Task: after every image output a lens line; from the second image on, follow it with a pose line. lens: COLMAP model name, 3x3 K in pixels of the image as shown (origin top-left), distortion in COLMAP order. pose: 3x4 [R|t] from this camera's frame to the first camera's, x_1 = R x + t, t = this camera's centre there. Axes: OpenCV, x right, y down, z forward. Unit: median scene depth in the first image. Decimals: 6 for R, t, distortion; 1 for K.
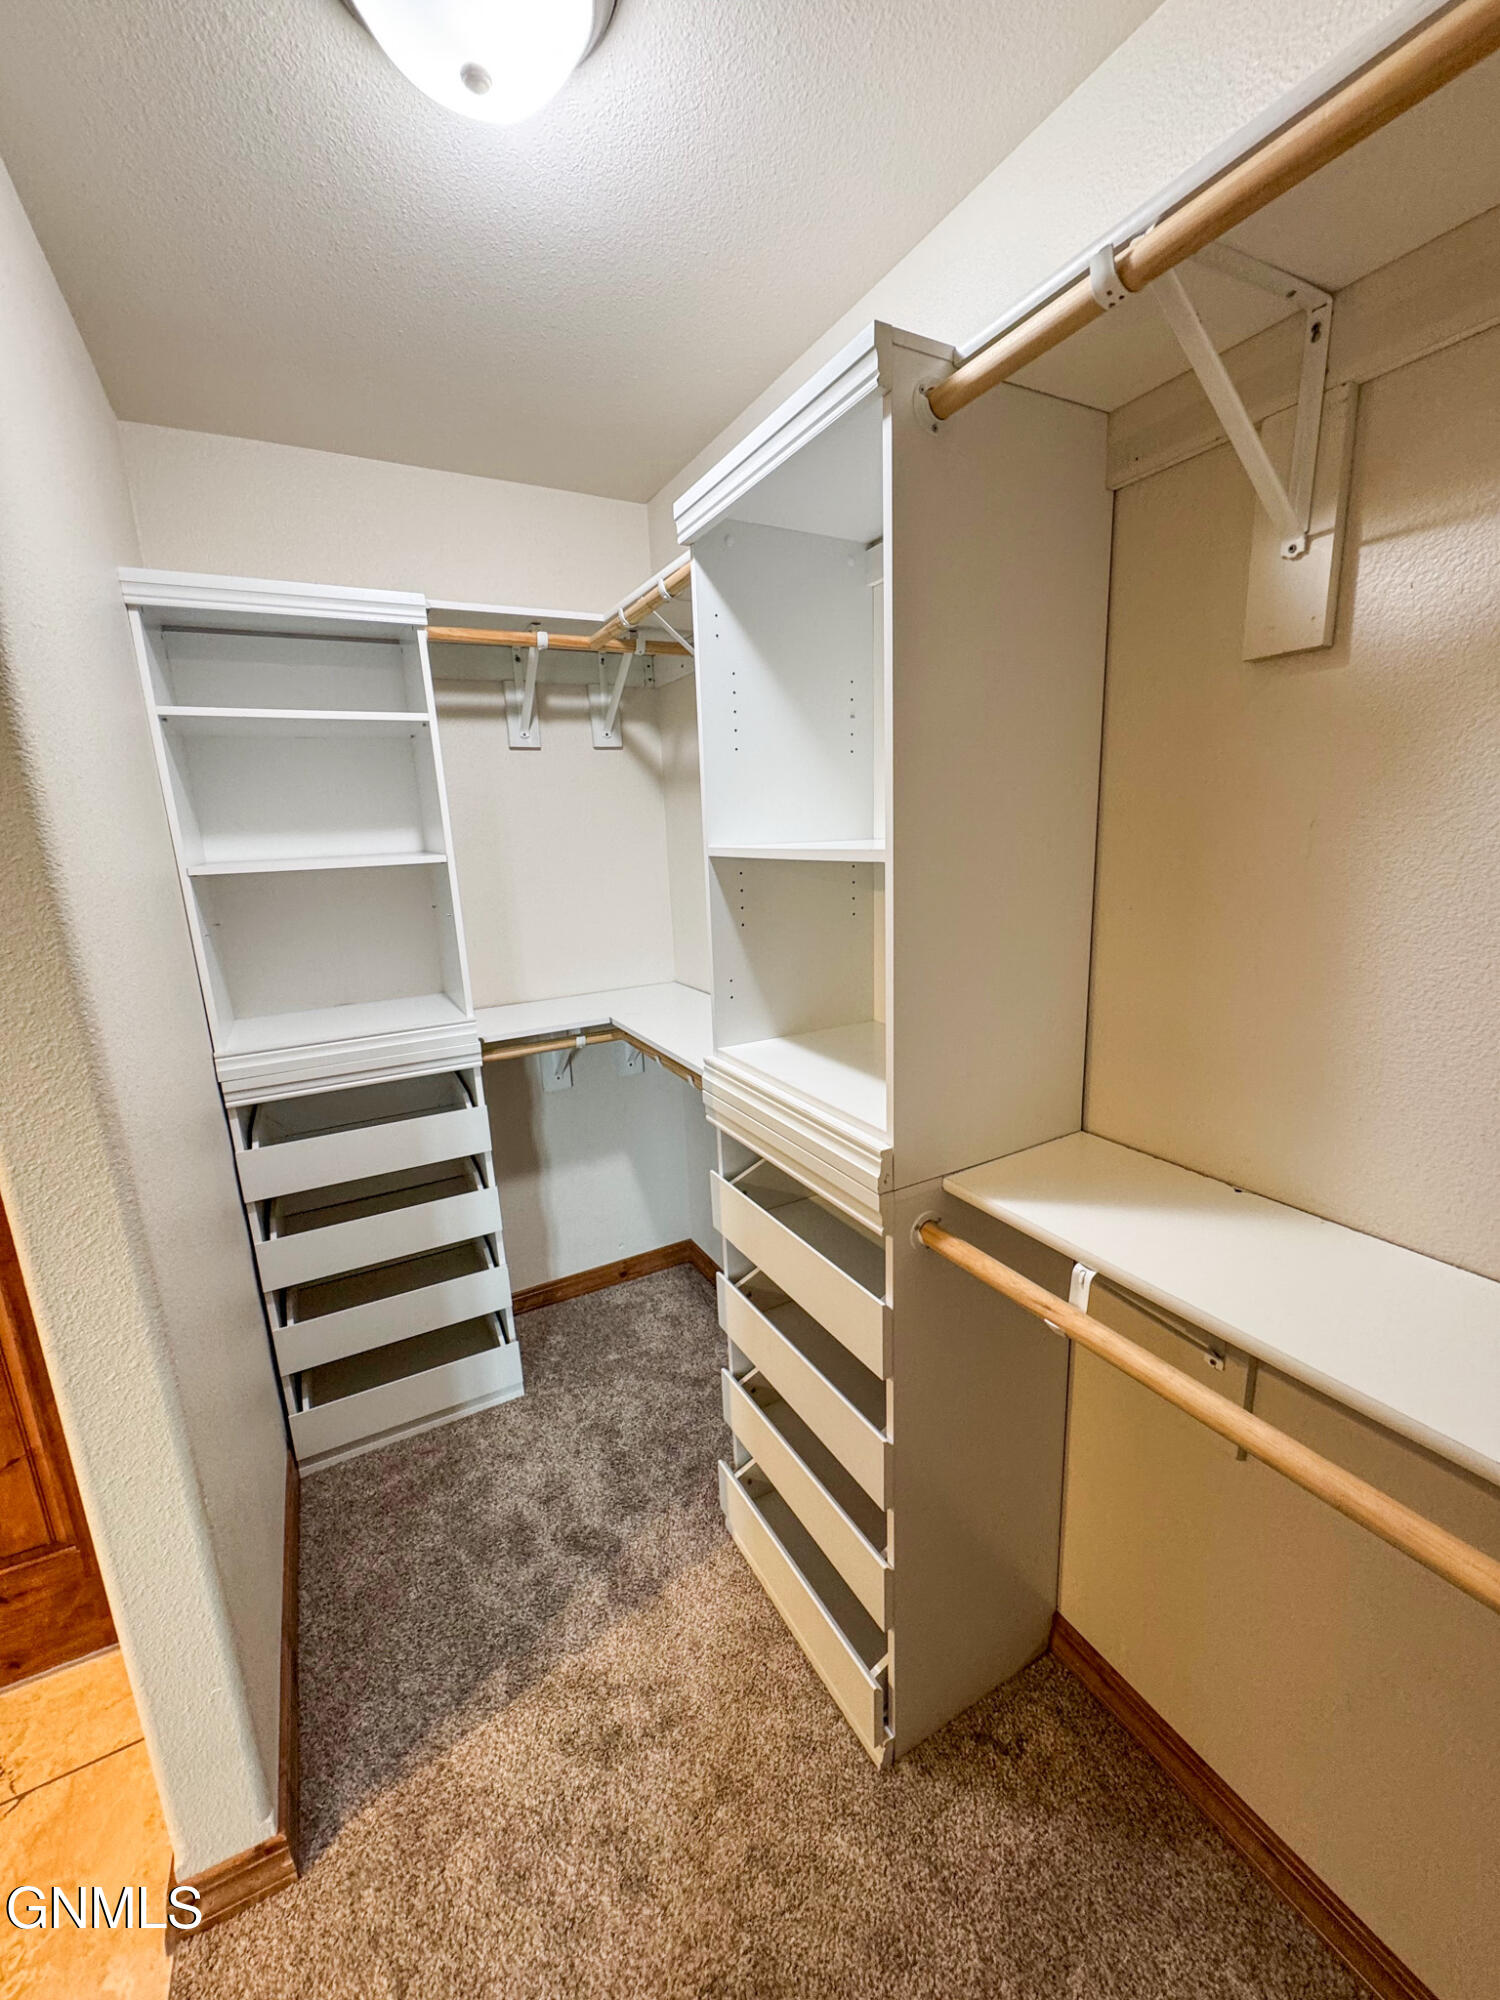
lens RADIAL K [[816.7, 0, 750.0], [0, 816.7, 1000.0], [0, 0, 1]] dist [-0.001563, 0.000148]
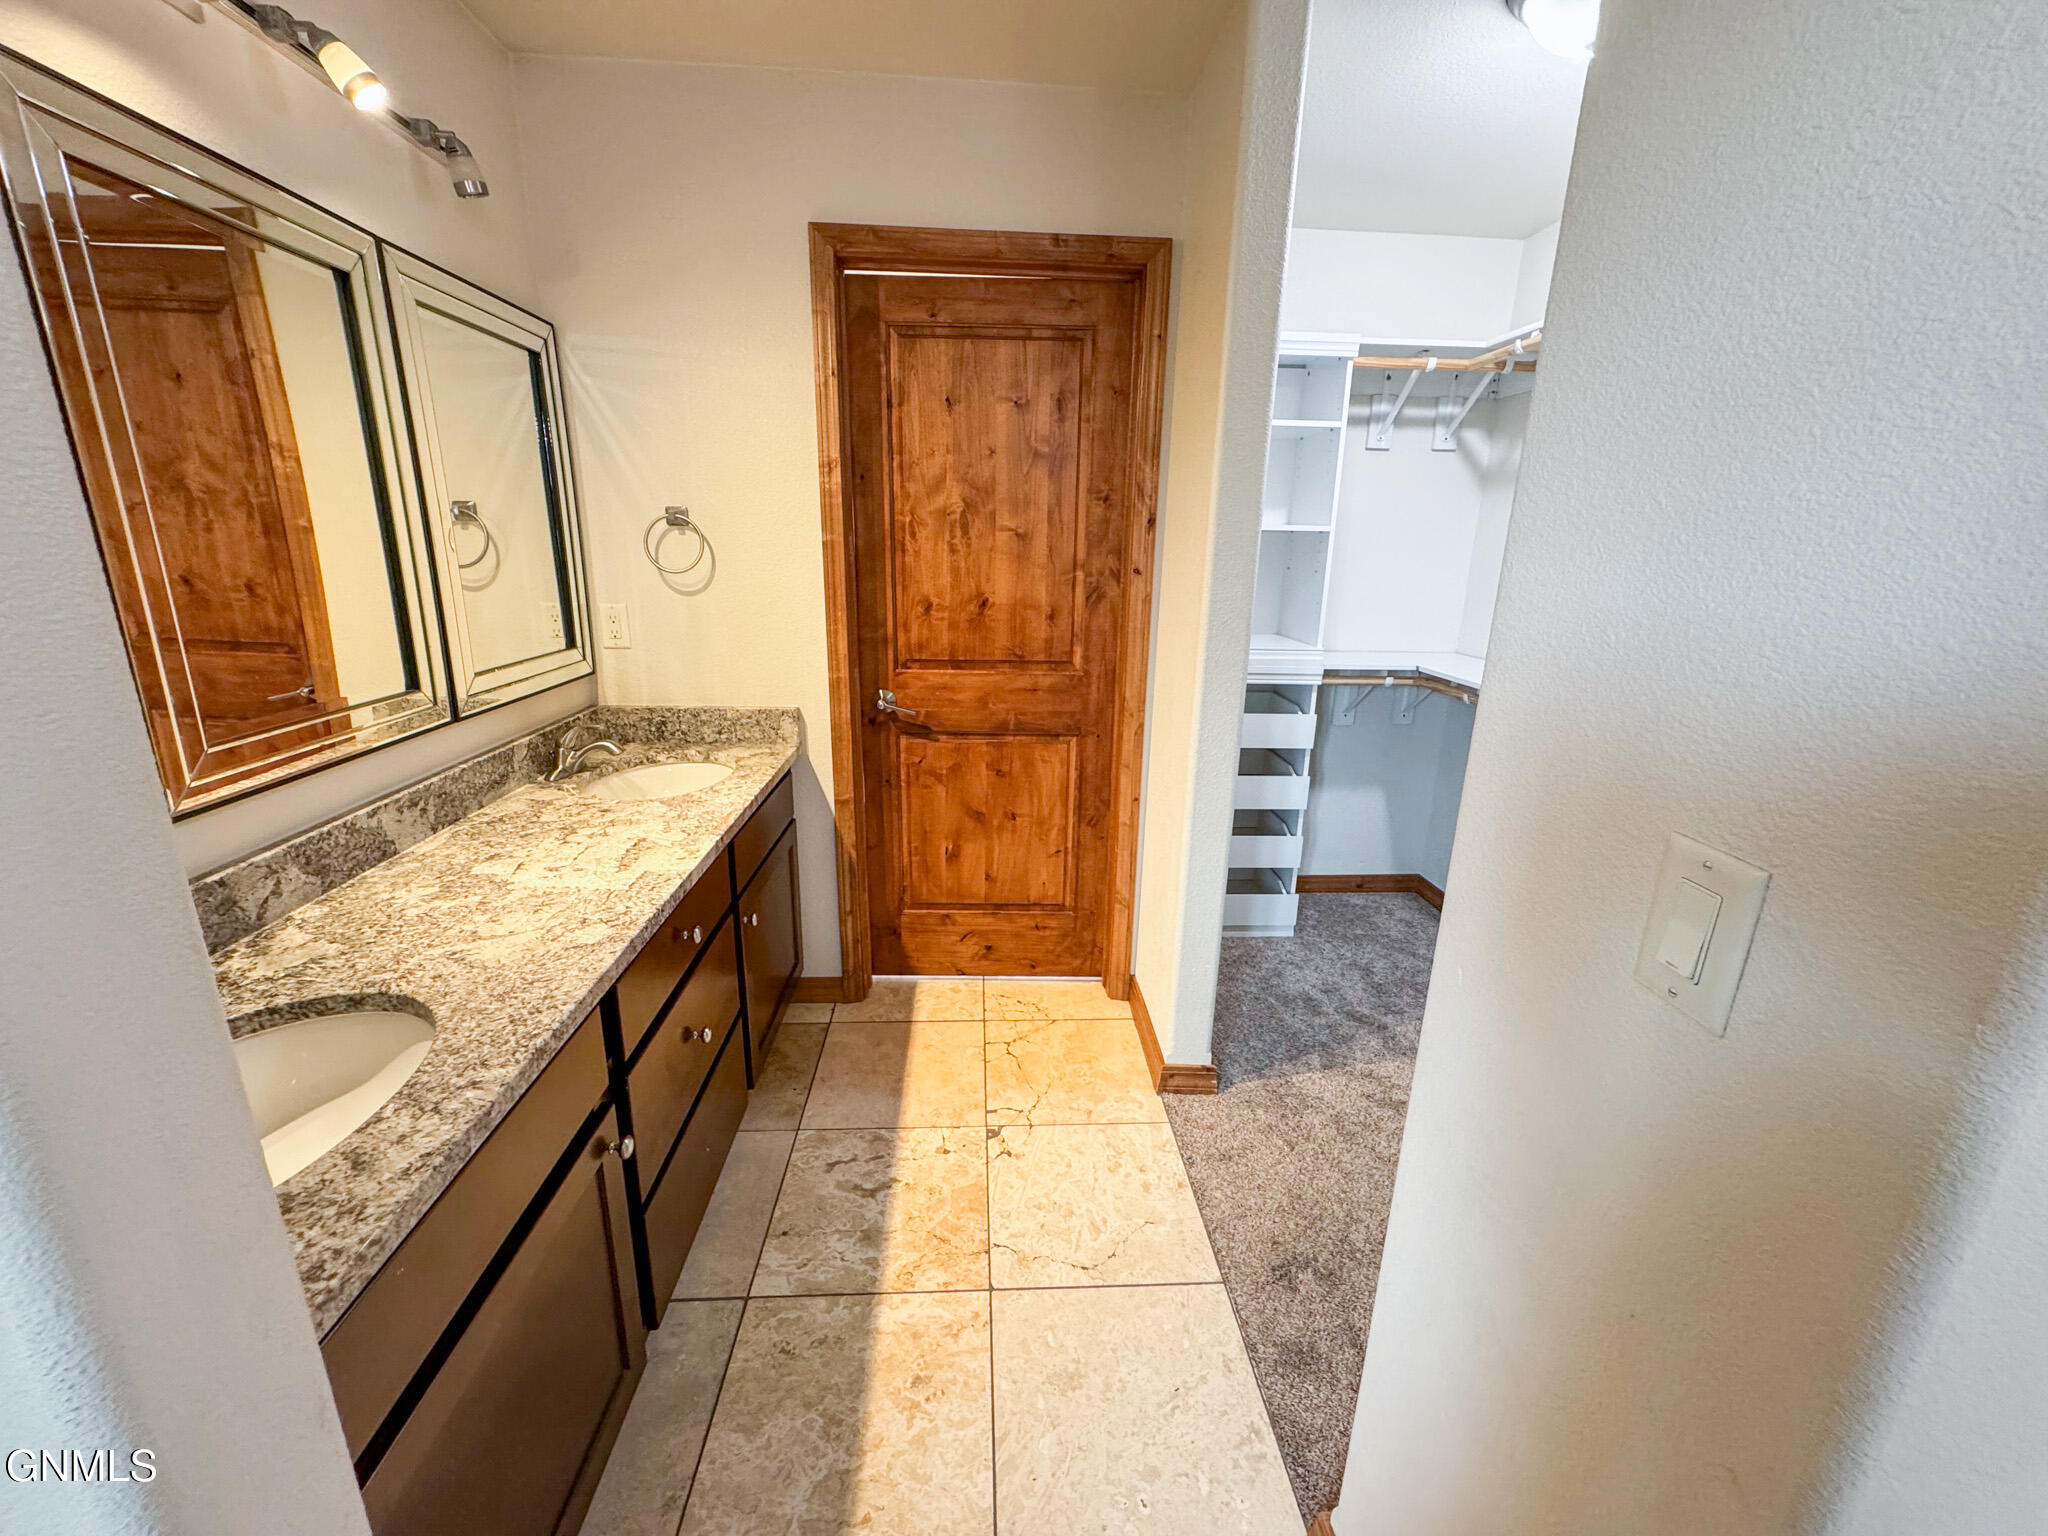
lens RADIAL K [[836.3, 0, 1020.0], [0, 836.3, 768.7], [0, 0, 1]] dist [-0.001563, 0.000148]
pose [[0.903050, 0.172431, -0.393406, -0.200573], [-0.148374, 0.984733, 0.091025, 0.161147], [0.403096, -0.023829, 0.914847, -0.472481]]
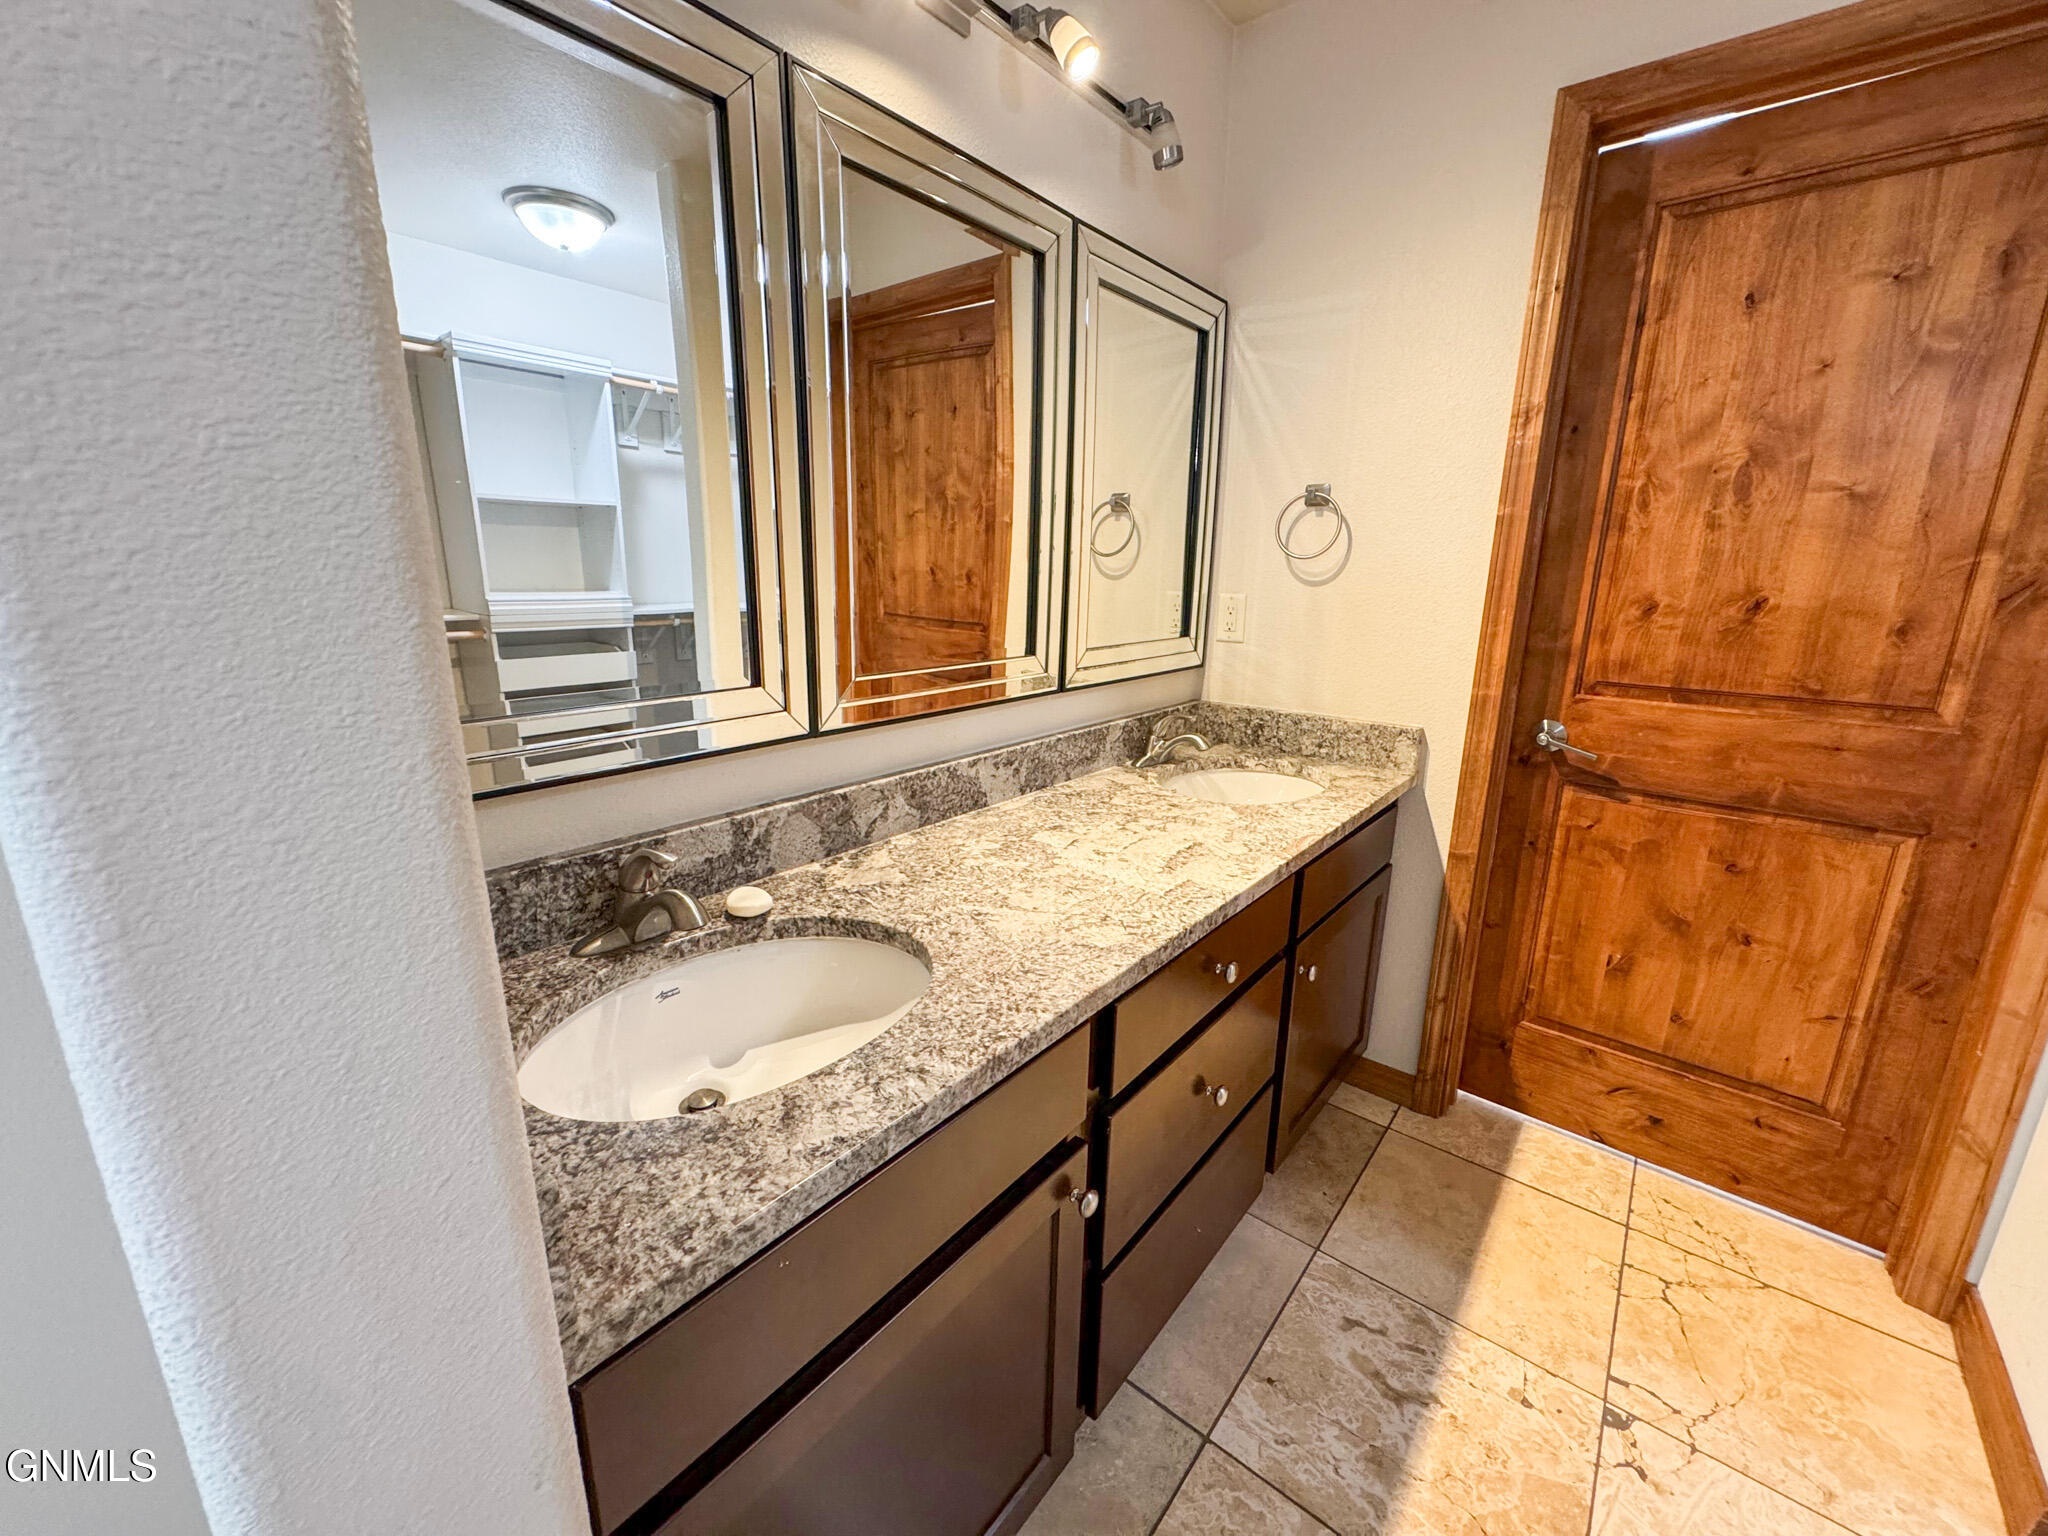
lens RADIAL K [[822.9, 0, 1017.7], [0, 822.9, 764.1], [0, 0, 1]] dist [-0.002369, 0.000008]
pose [[0.383070, 0.266762, -0.884362, -0.302683], [-0.230718, 0.954679, 0.188035, 0.197787], [0.894442, 0.132008, 0.427255, -0.321303]]
